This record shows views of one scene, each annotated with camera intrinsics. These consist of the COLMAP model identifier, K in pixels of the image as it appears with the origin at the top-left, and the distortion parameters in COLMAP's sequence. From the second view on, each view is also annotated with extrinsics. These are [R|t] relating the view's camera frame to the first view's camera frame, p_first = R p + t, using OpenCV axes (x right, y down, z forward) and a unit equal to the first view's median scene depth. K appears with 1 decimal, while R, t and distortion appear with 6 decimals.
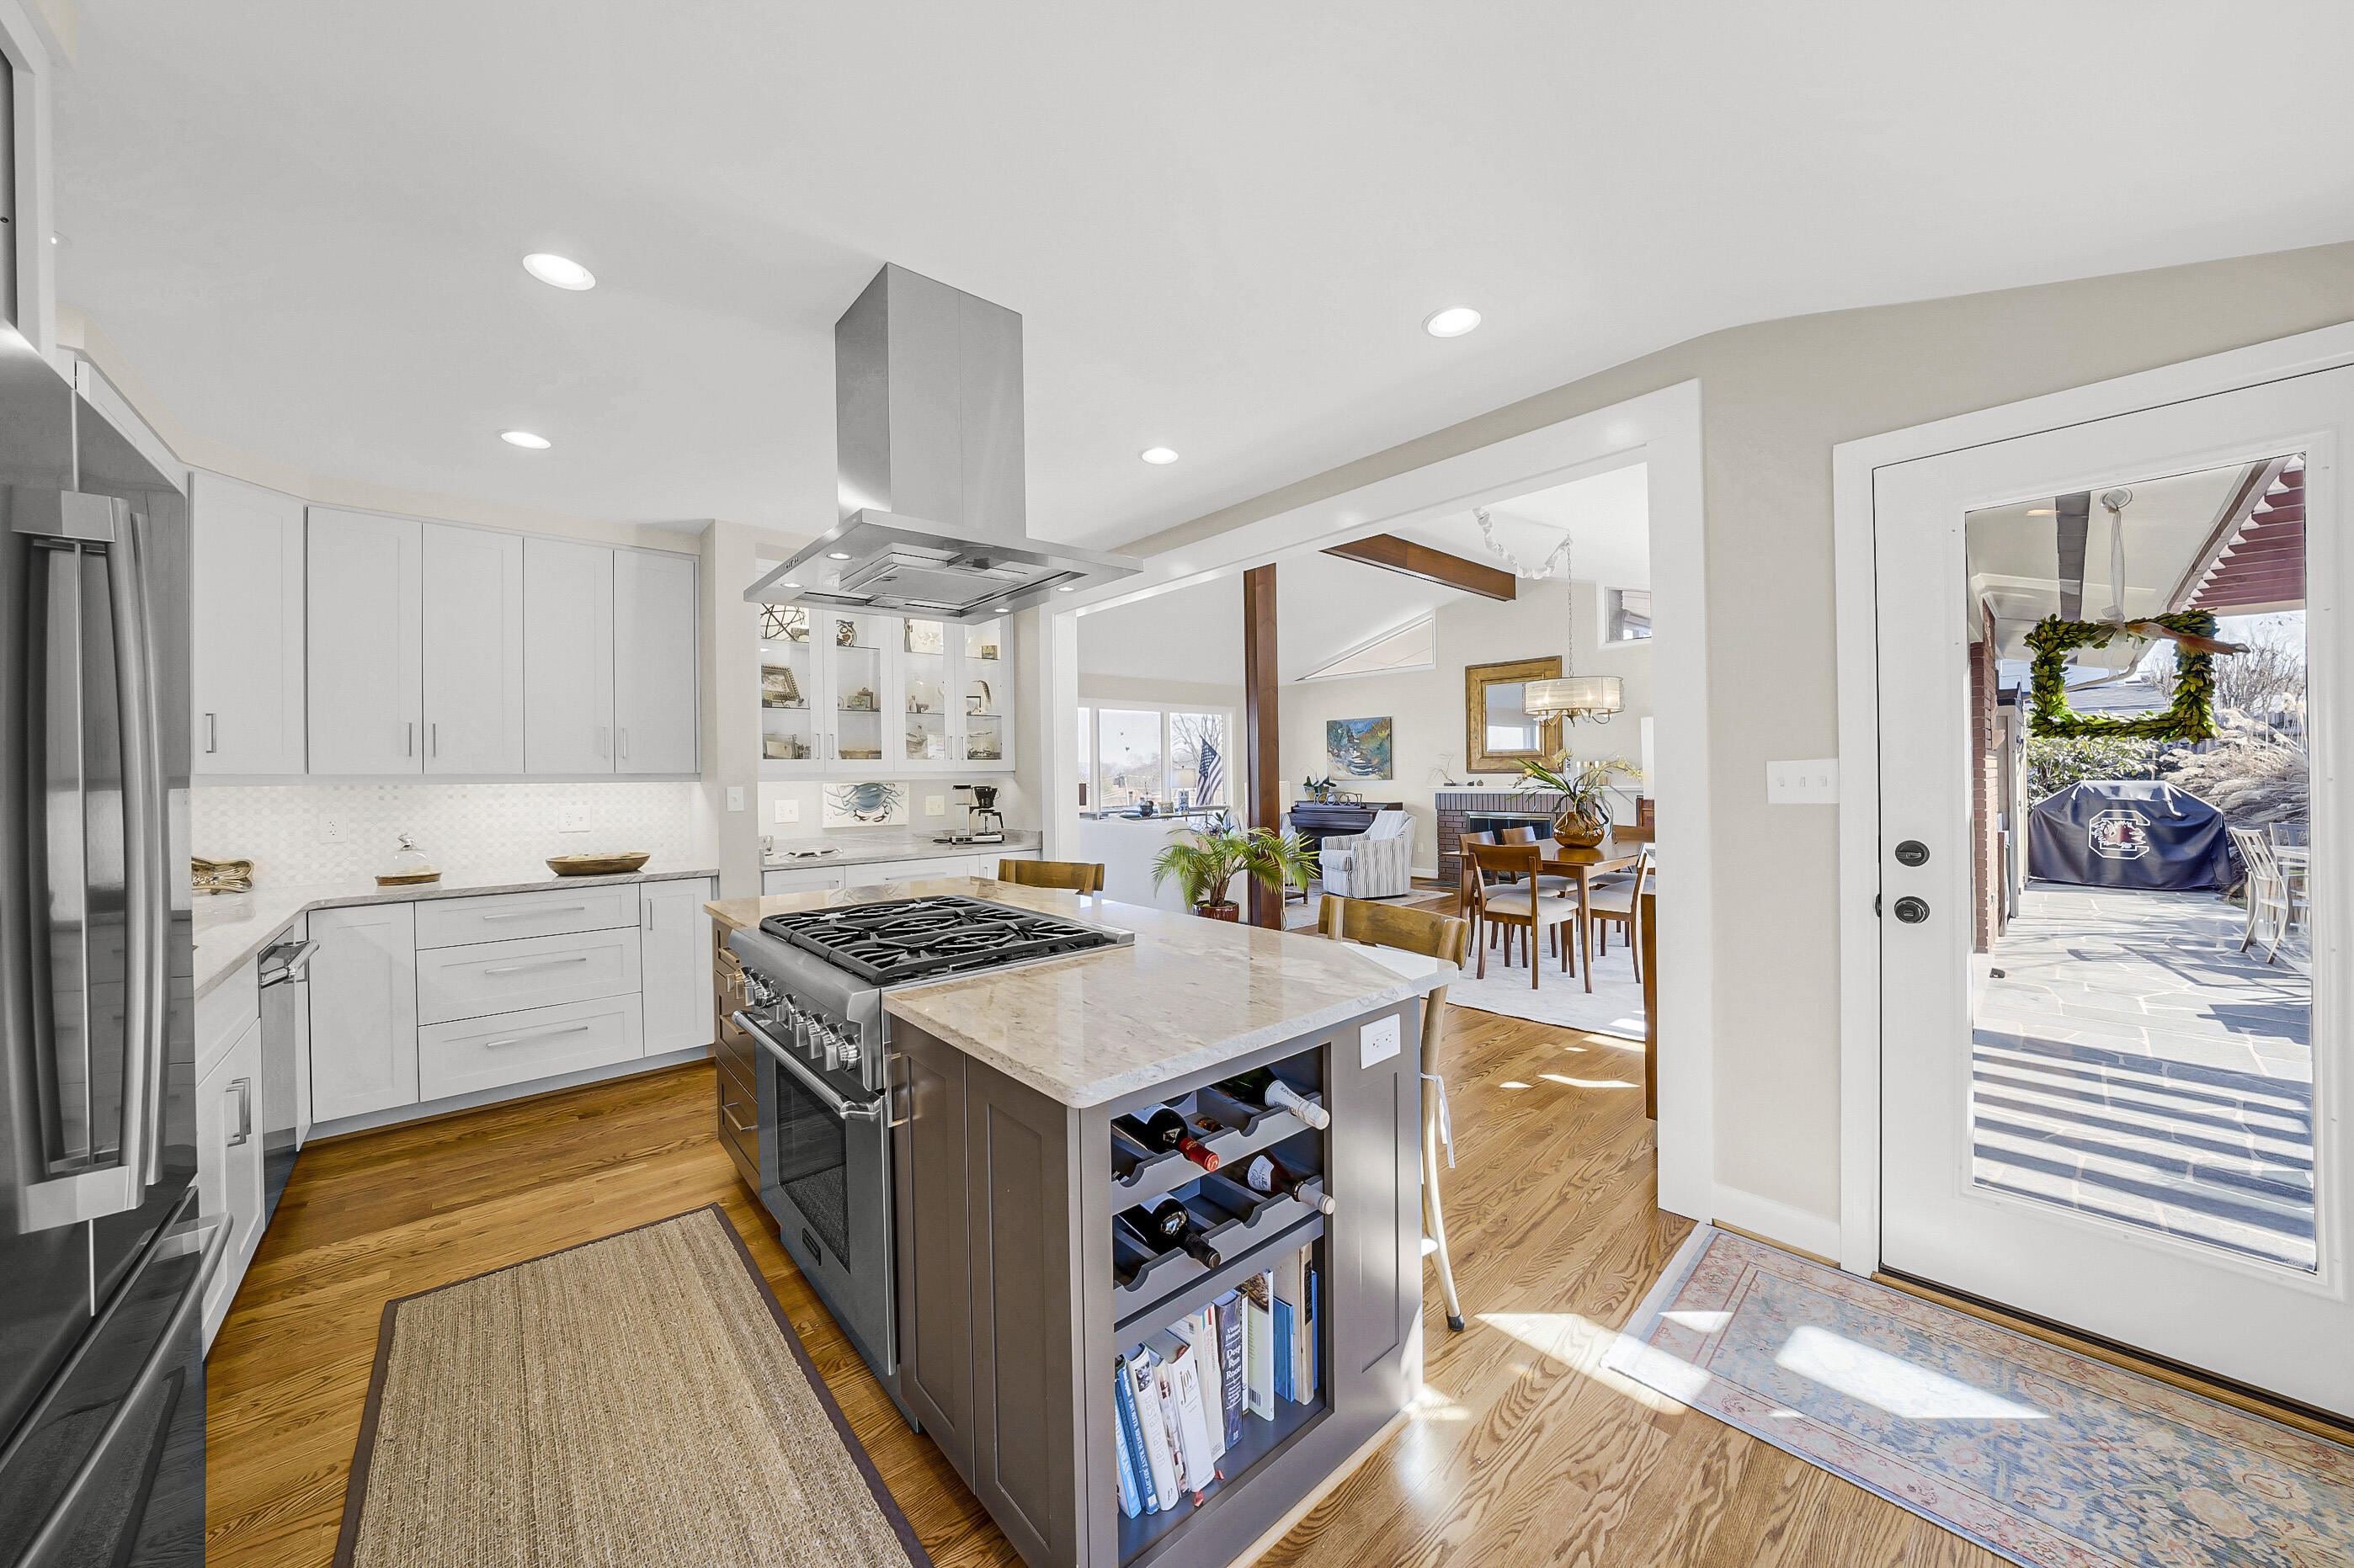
lens RADIAL K [[814.3, 0, 1171.8], [0, 814.3, 775.8], [0, 0, 1]] dist [-0.026200, 0.005670]
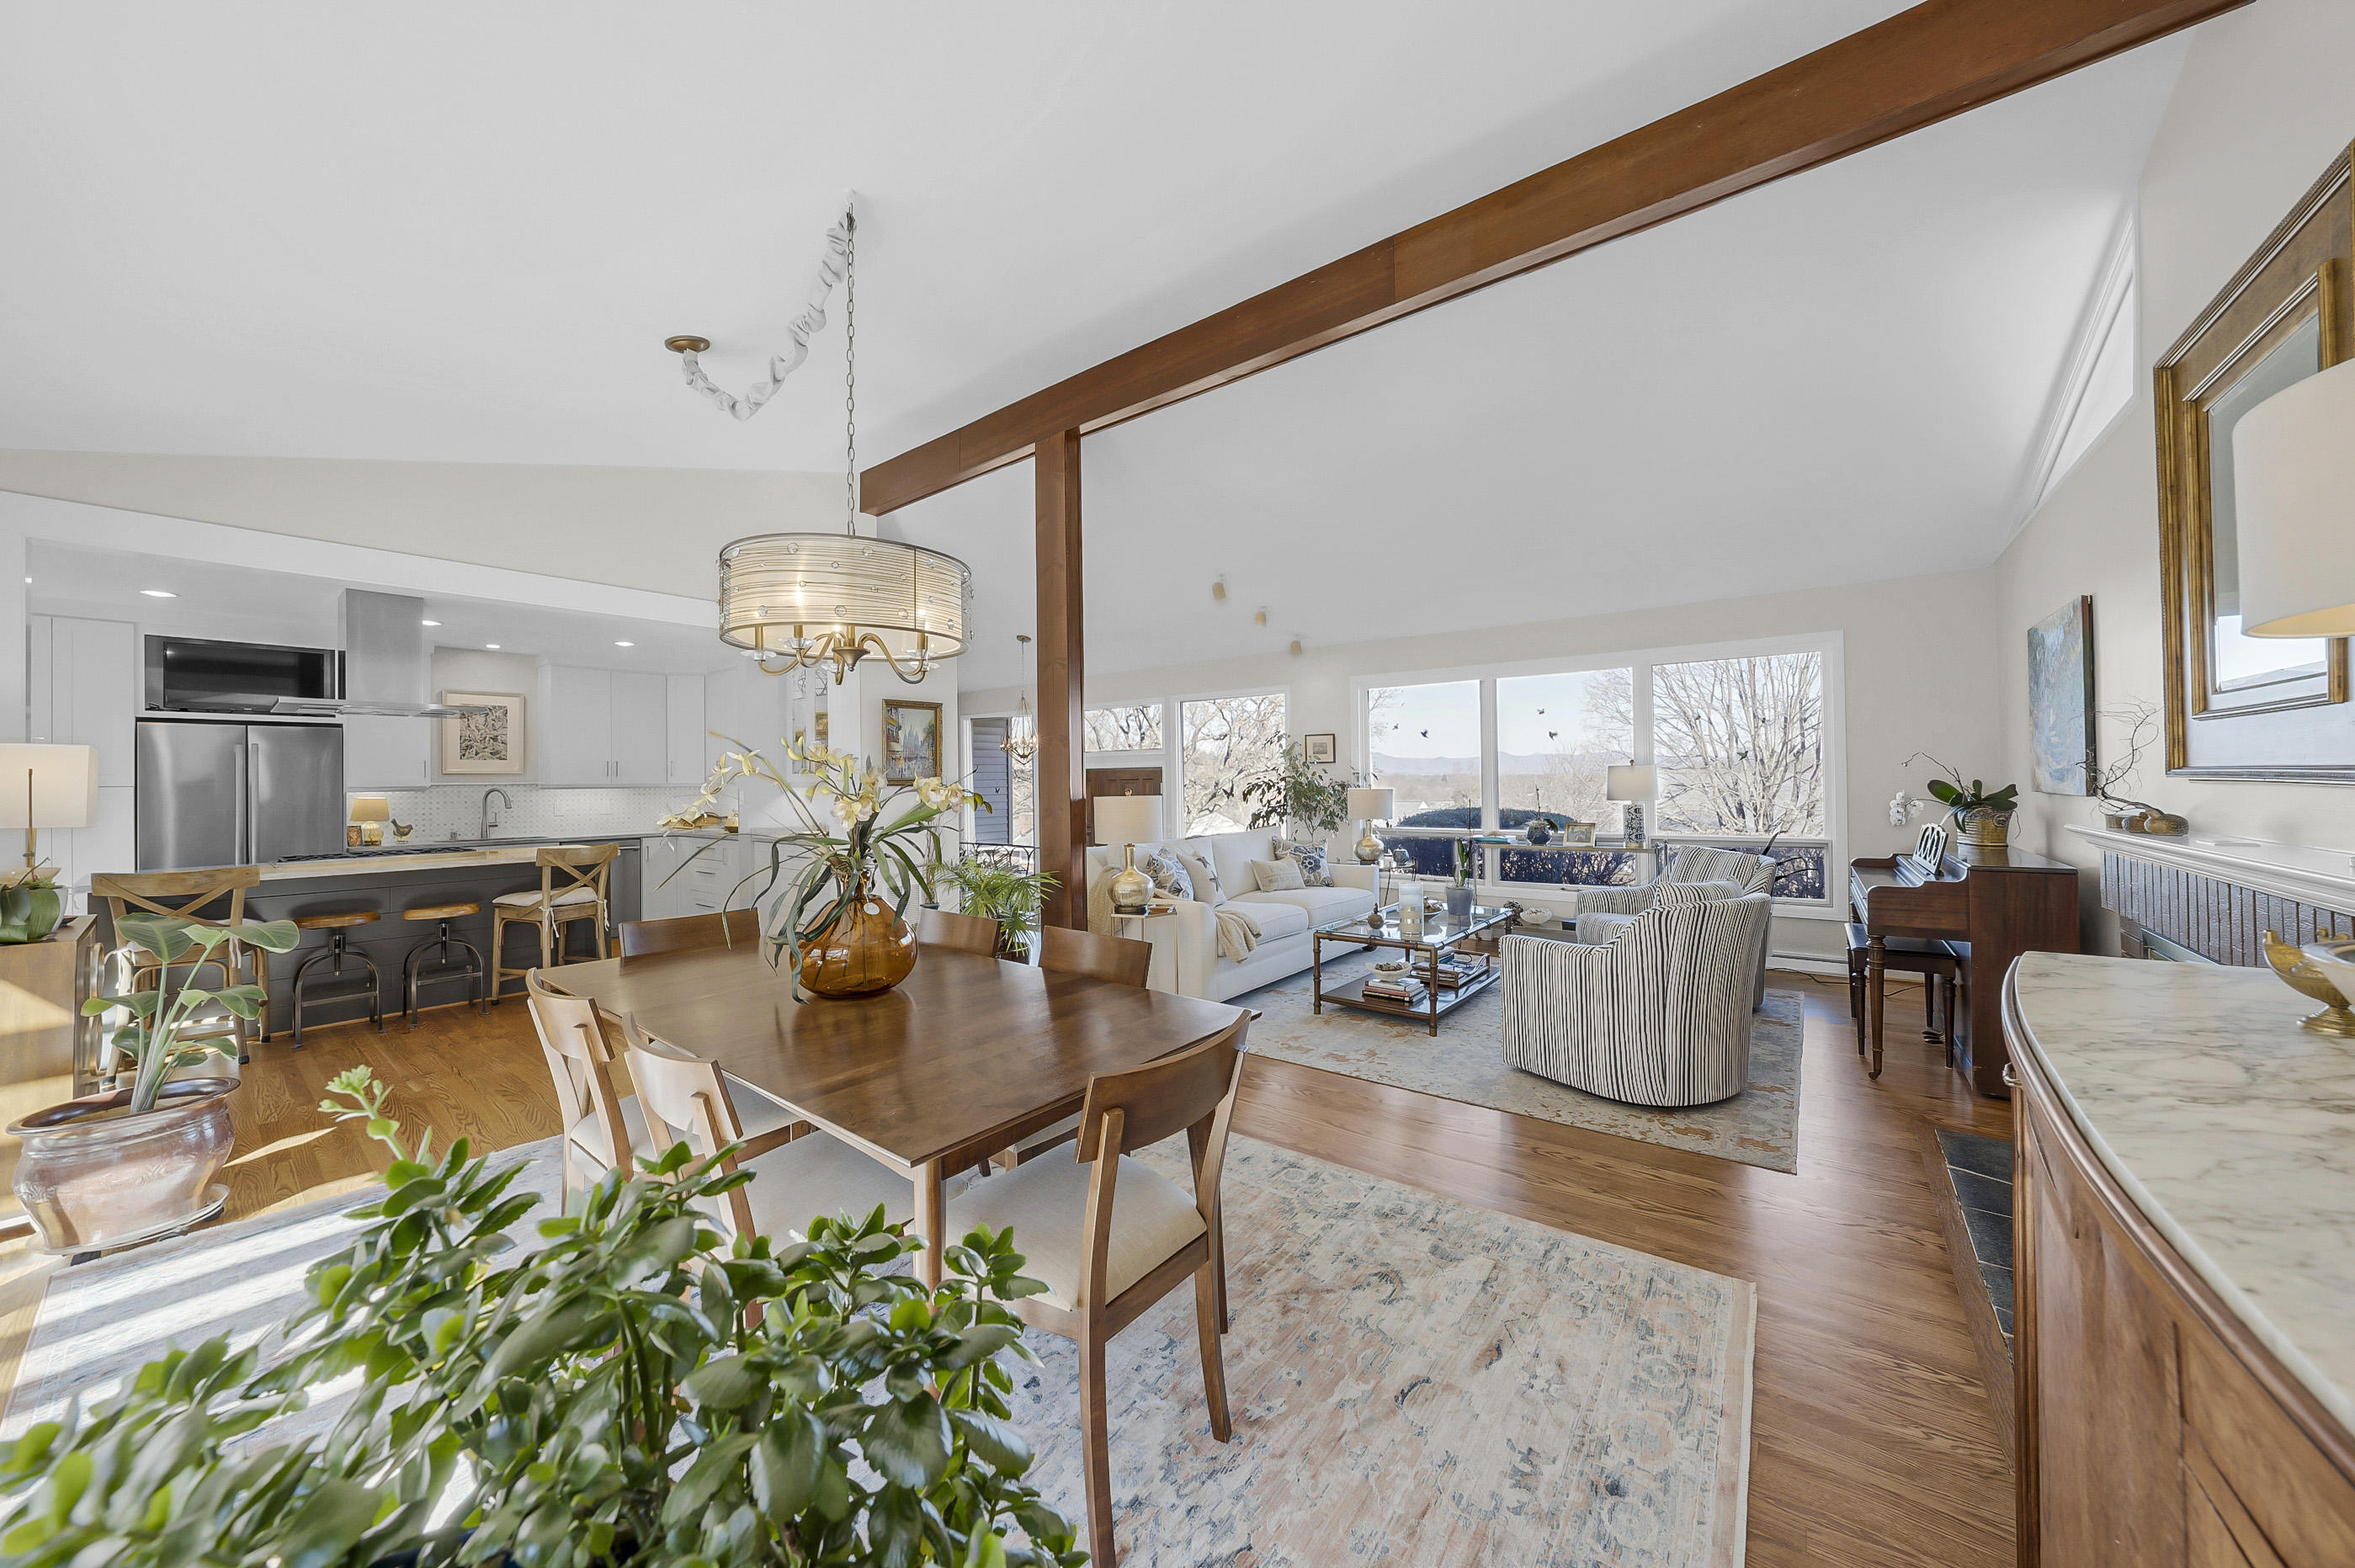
lens RADIAL K [[814.7, 0, 1187.5], [0, 814.7, 771.5], [0, 0, 1]] dist [-0.026200, 0.005670]
pose [[0.186968, 0.001056, -0.982365, 0.684883], [0.010244, 0.999943, 0.003025, -0.012280], [0.982313, -0.010629, 0.186946, 0.812049]]
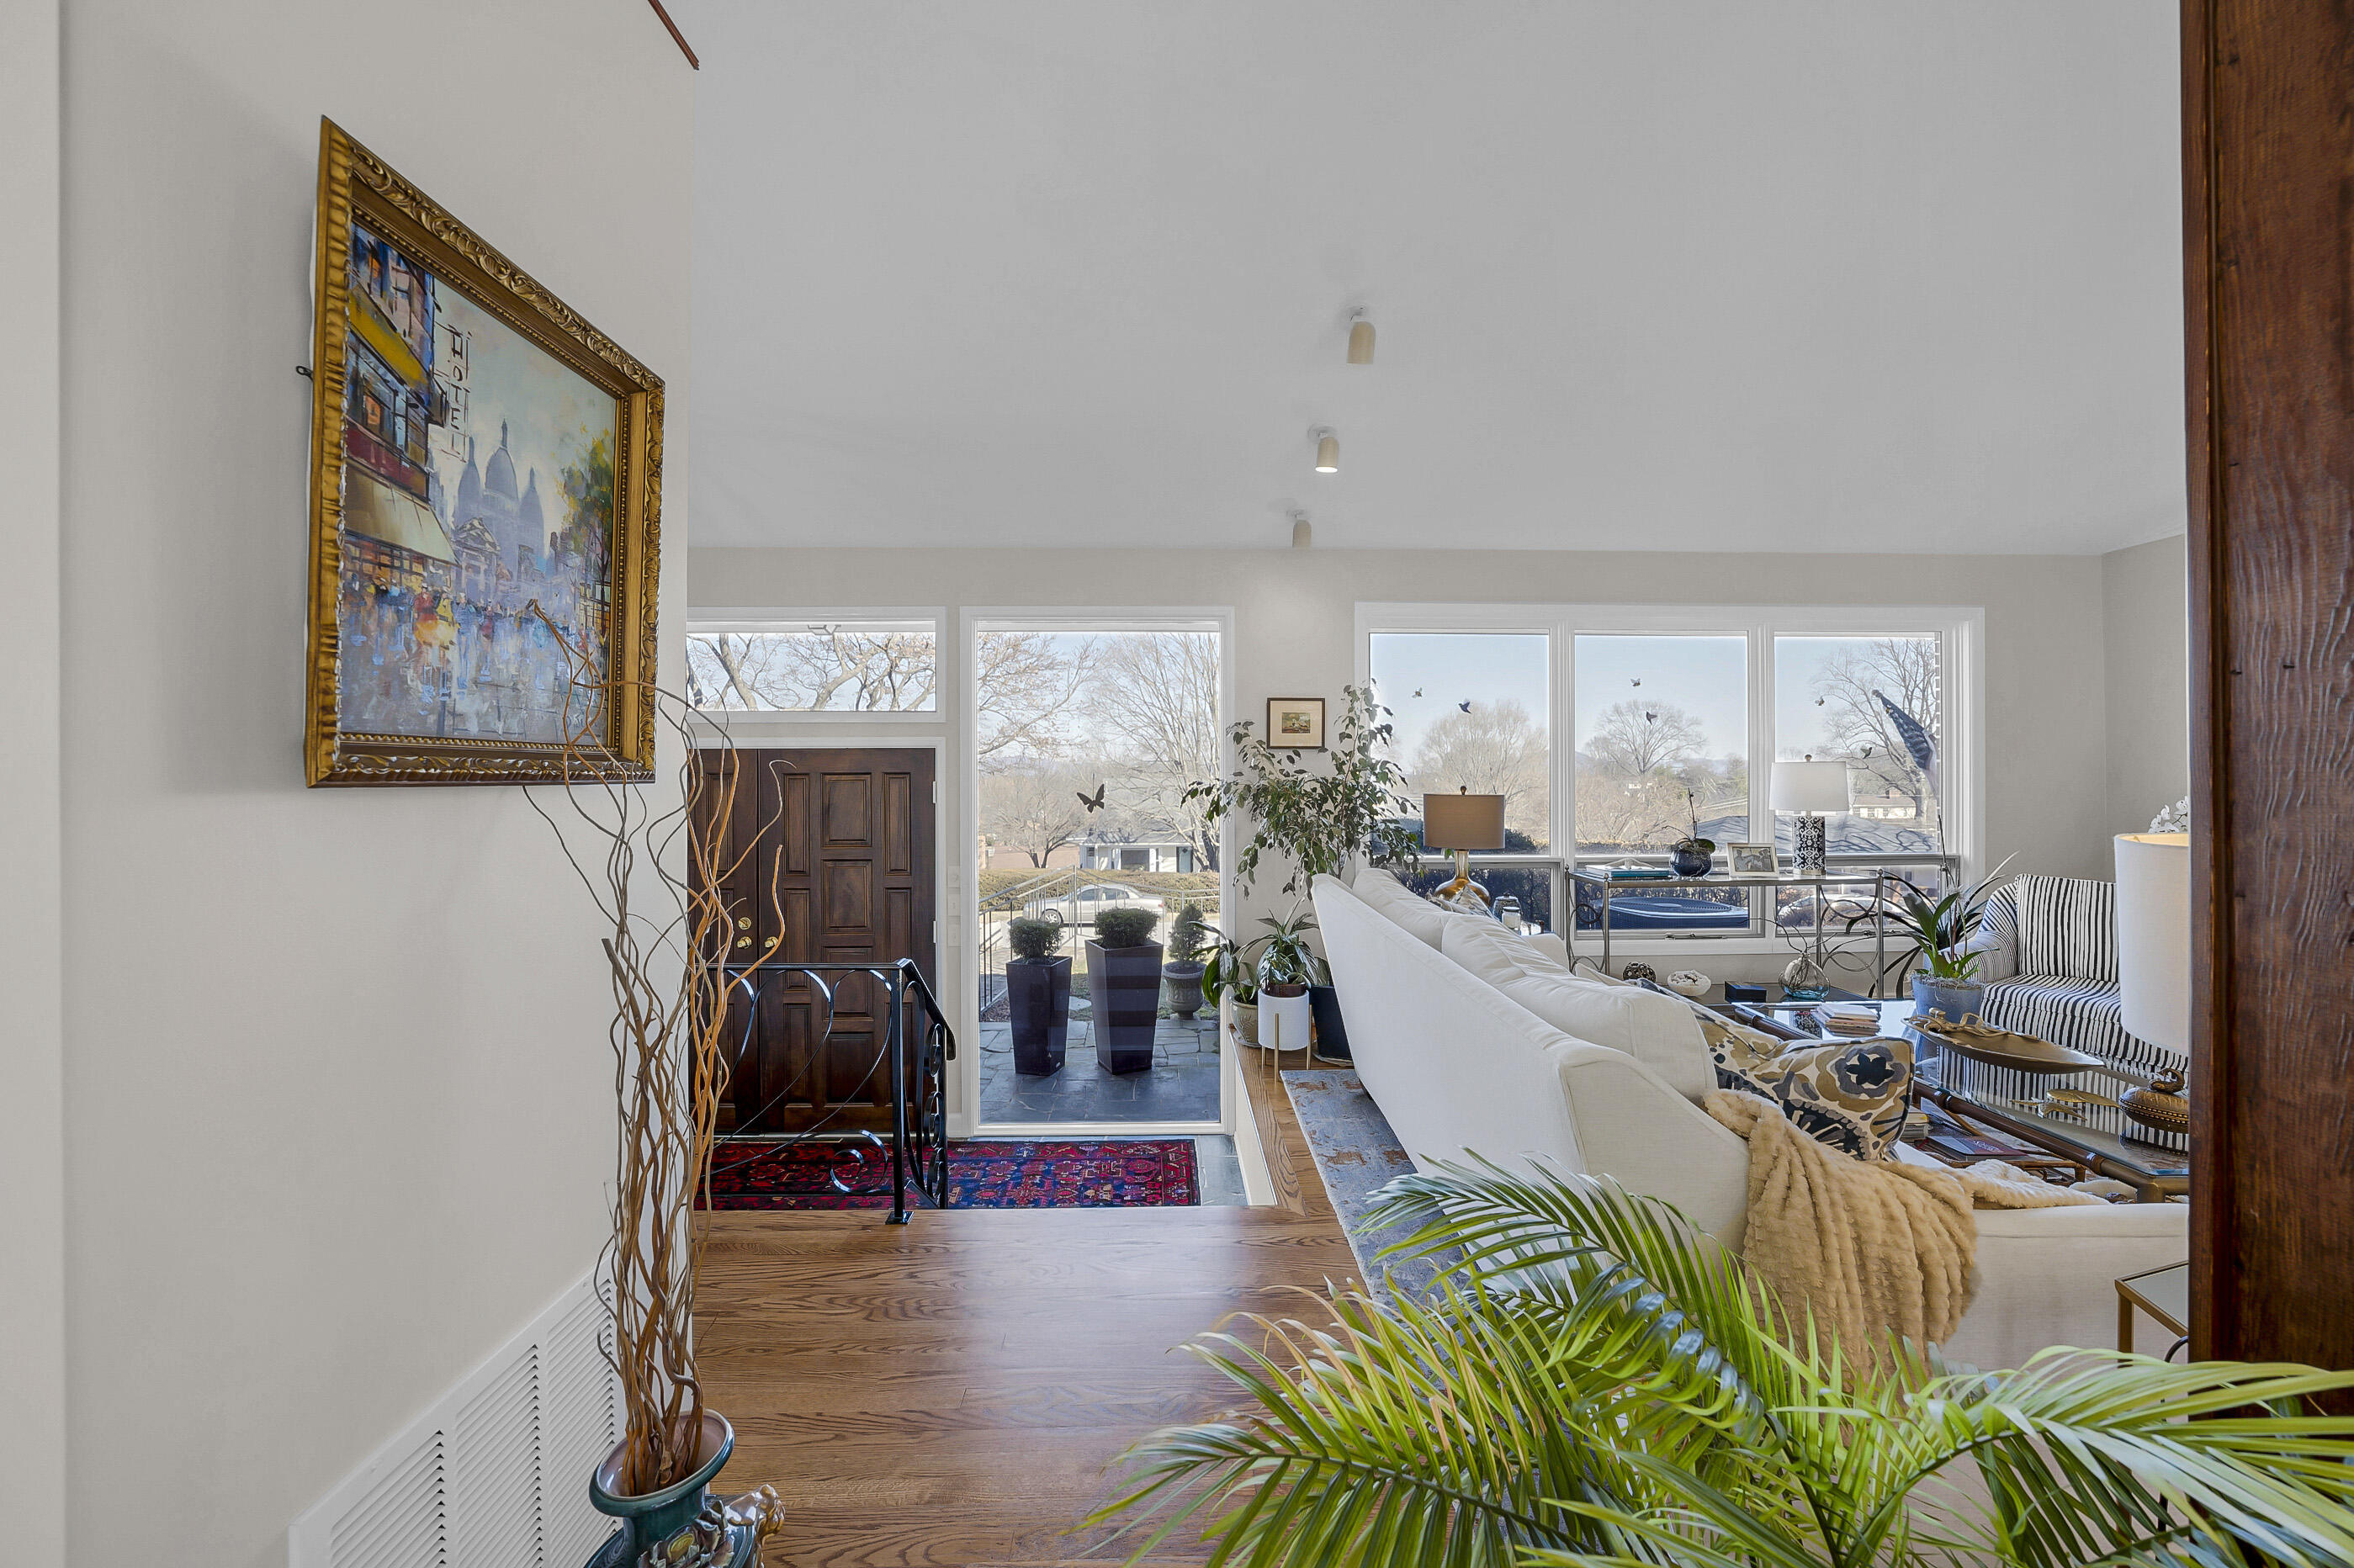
lens RADIAL K [[814.3, 0, 1183.1], [0, 814.3, 772.3], [0, 0, 1]] dist [-0.026200, 0.005670]
pose [[0.766386, 0.008361, -0.642326, 0.043740], [-0.008245, 0.999961, 0.003179, -0.002668], [0.642328, 0.002860, 0.766425, 0.671445]]
